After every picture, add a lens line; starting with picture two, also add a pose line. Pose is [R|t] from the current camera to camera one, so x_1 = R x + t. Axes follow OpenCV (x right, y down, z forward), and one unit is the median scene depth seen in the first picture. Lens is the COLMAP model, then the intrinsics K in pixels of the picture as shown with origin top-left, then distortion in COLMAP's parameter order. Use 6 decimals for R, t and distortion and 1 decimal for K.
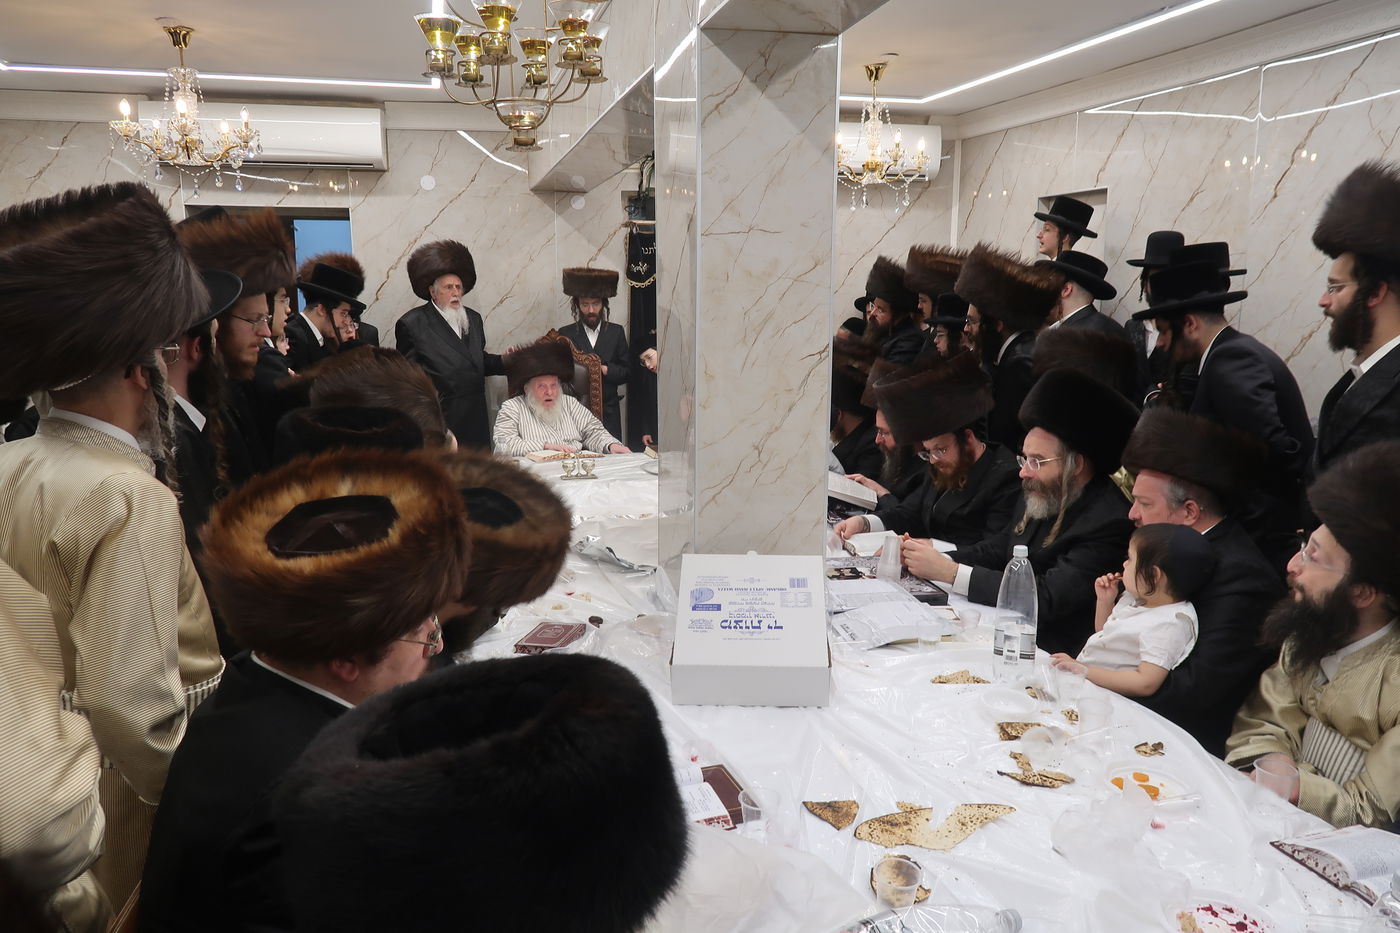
lens RADIAL K [[965.2, 0, 693.3], [0, 965.2, 468.7], [0, 0, 1]] dist [-0.036966, 0.020694]
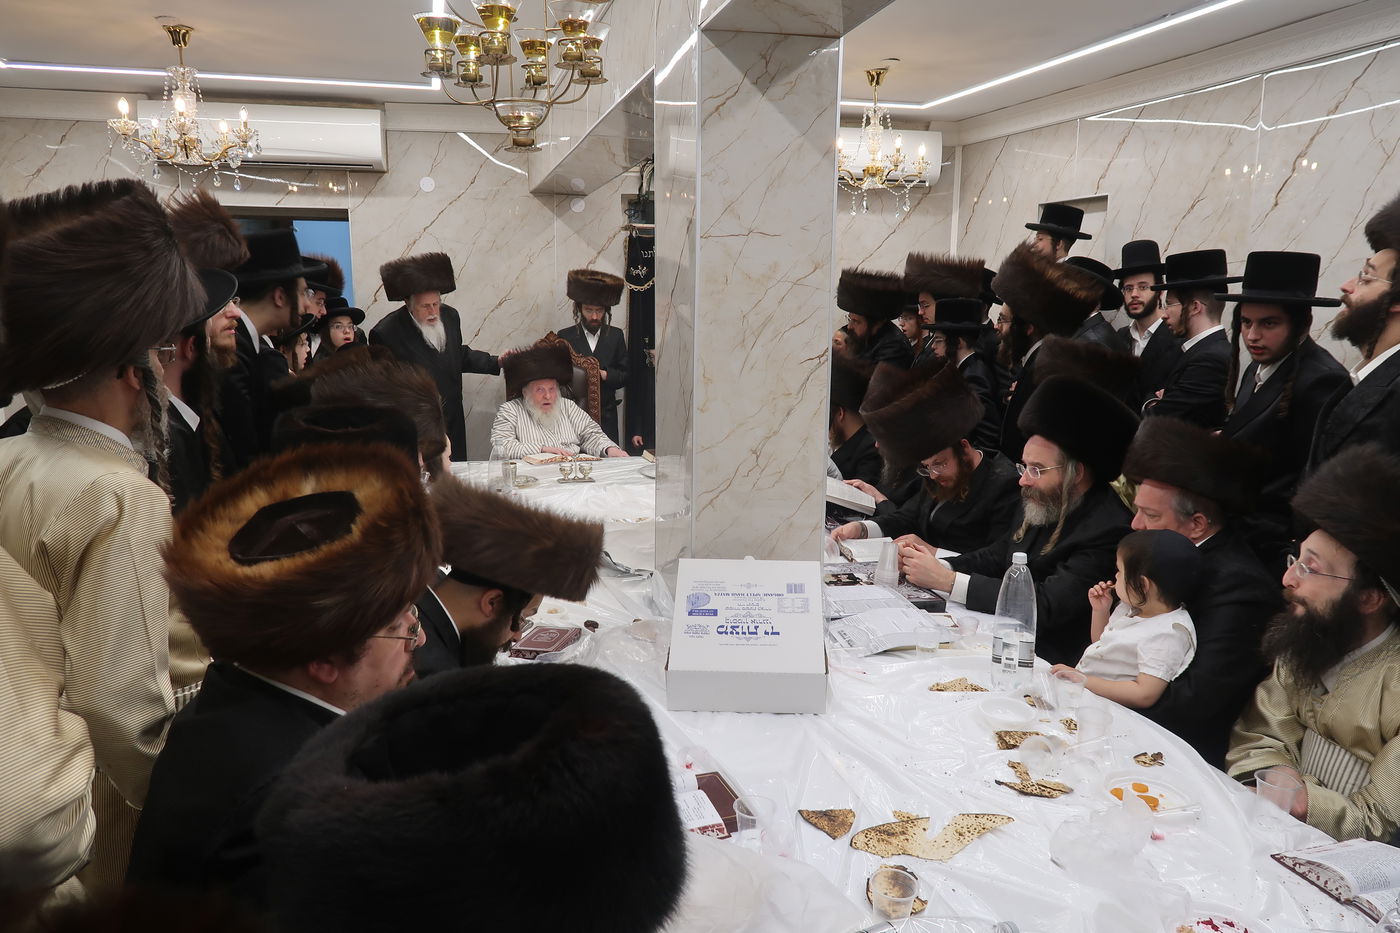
lens RADIAL K [[965.2, 0, 693.3], [0, 965.2, 468.7], [0, 0, 1]] dist [-0.036966, 0.020694]
pose [[0.999968, 0.007763, 0.001840, 0.000883], [-0.007754, 0.999959, -0.004680, 0.000521], [-0.001876, 0.004666, 0.999987, 0.007312]]
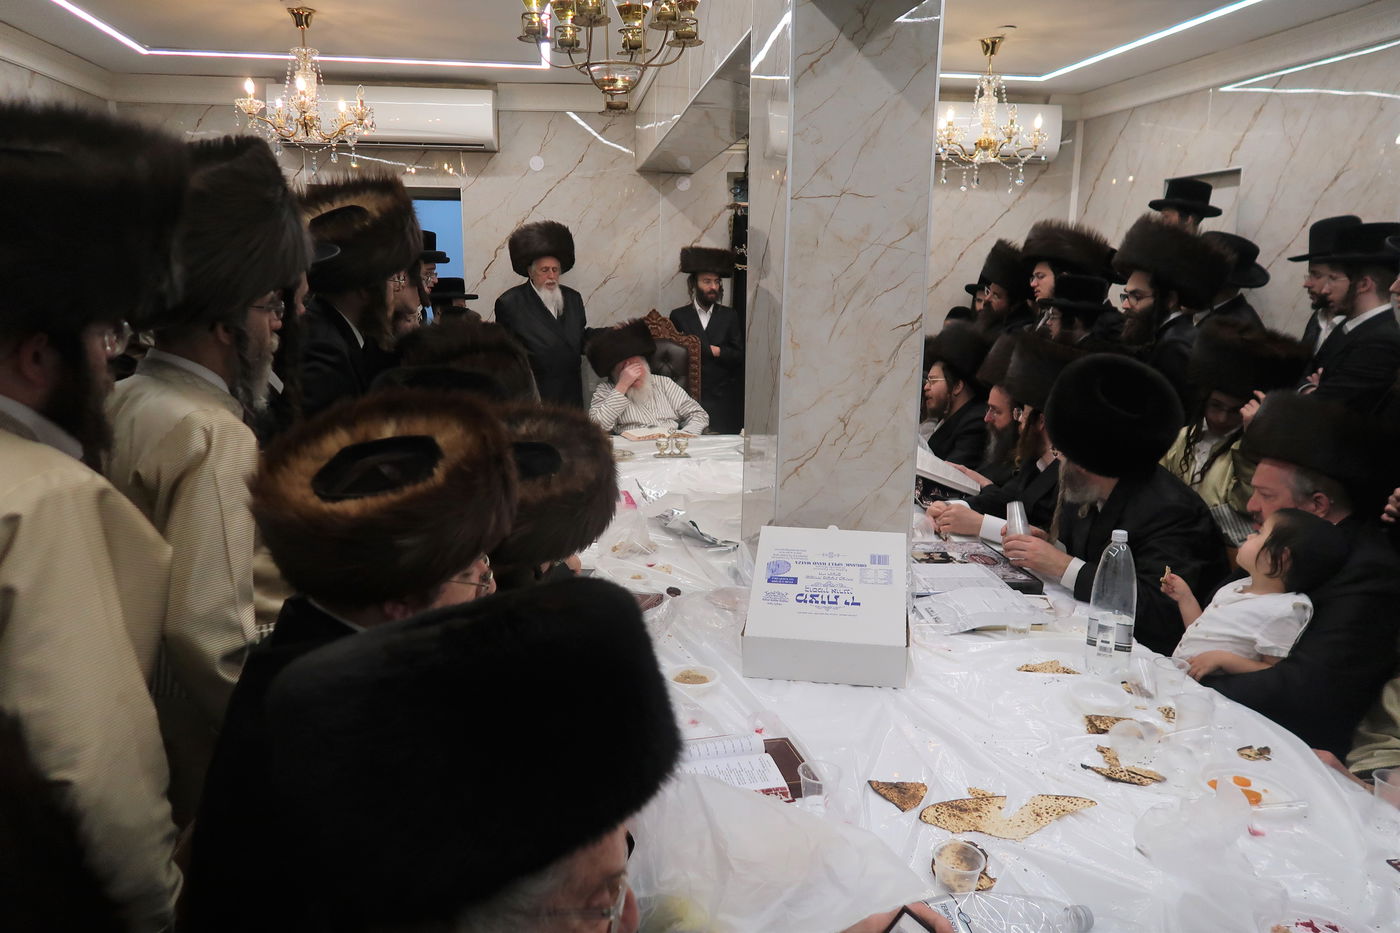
lens RADIAL K [[965.2, 0, 693.3], [0, 965.2, 468.7], [0, 0, 1]] dist [-0.036966, 0.020694]
pose [[0.993333, 0.034546, -0.109986, 0.024956], [-0.033828, 0.999392, 0.008386, 0.023700], [0.110209, -0.004610, 0.993898, 0.021295]]
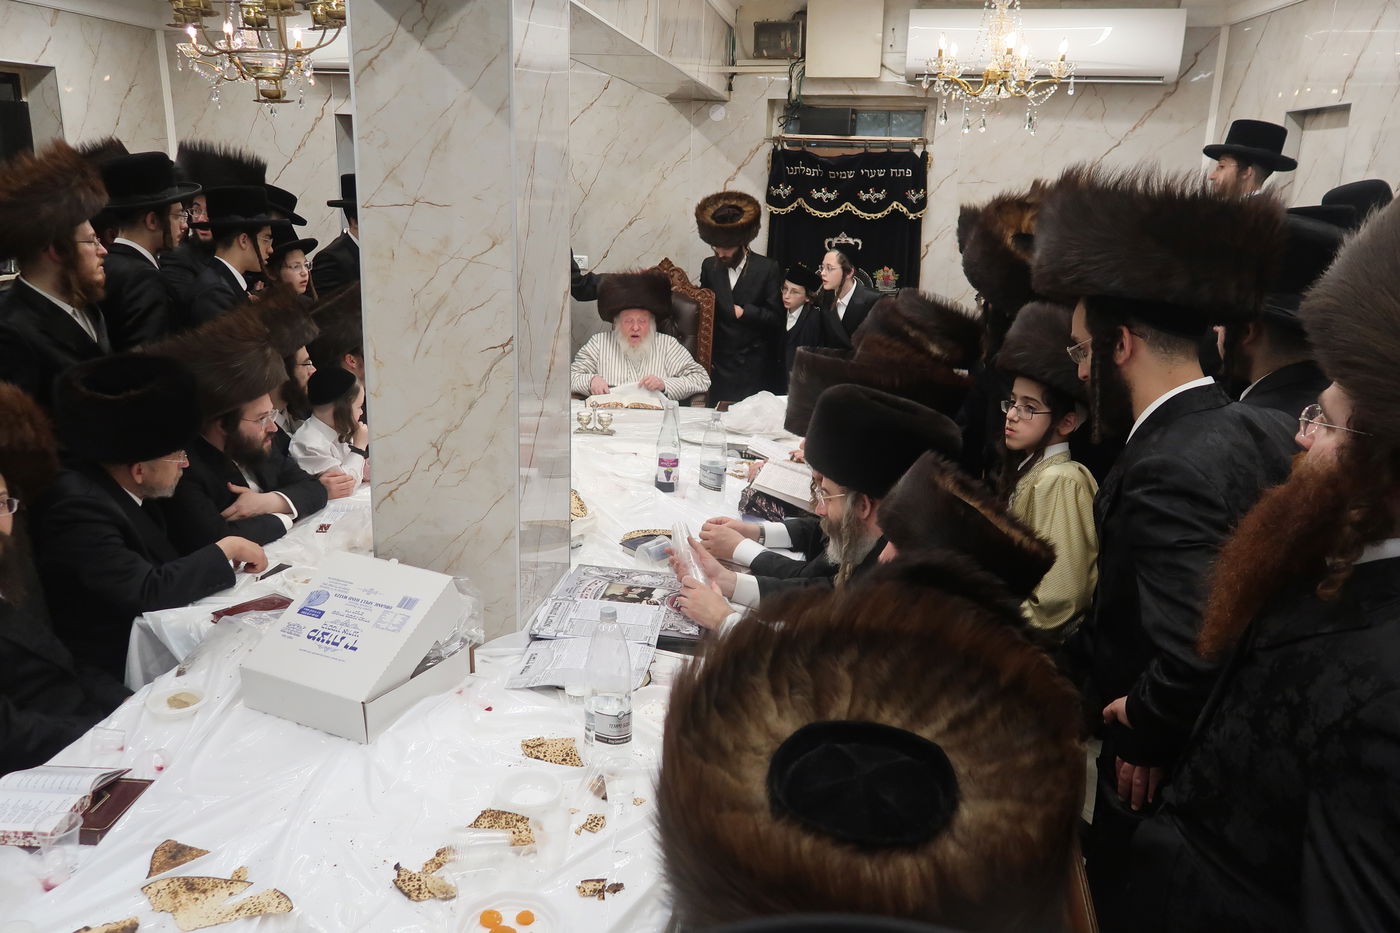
lens RADIAL K [[1085.8, 0, 700.0], [0, 1085.8, 466.5], [0, 0, 1]] dist [-0.000607, -0.000928]
pose [[0.919526, 0.127052, -0.371928, 0.668531], [-0.098615, 0.990620, 0.094592, -0.121948], [0.380457, -0.050302, 0.923429, 0.158492]]
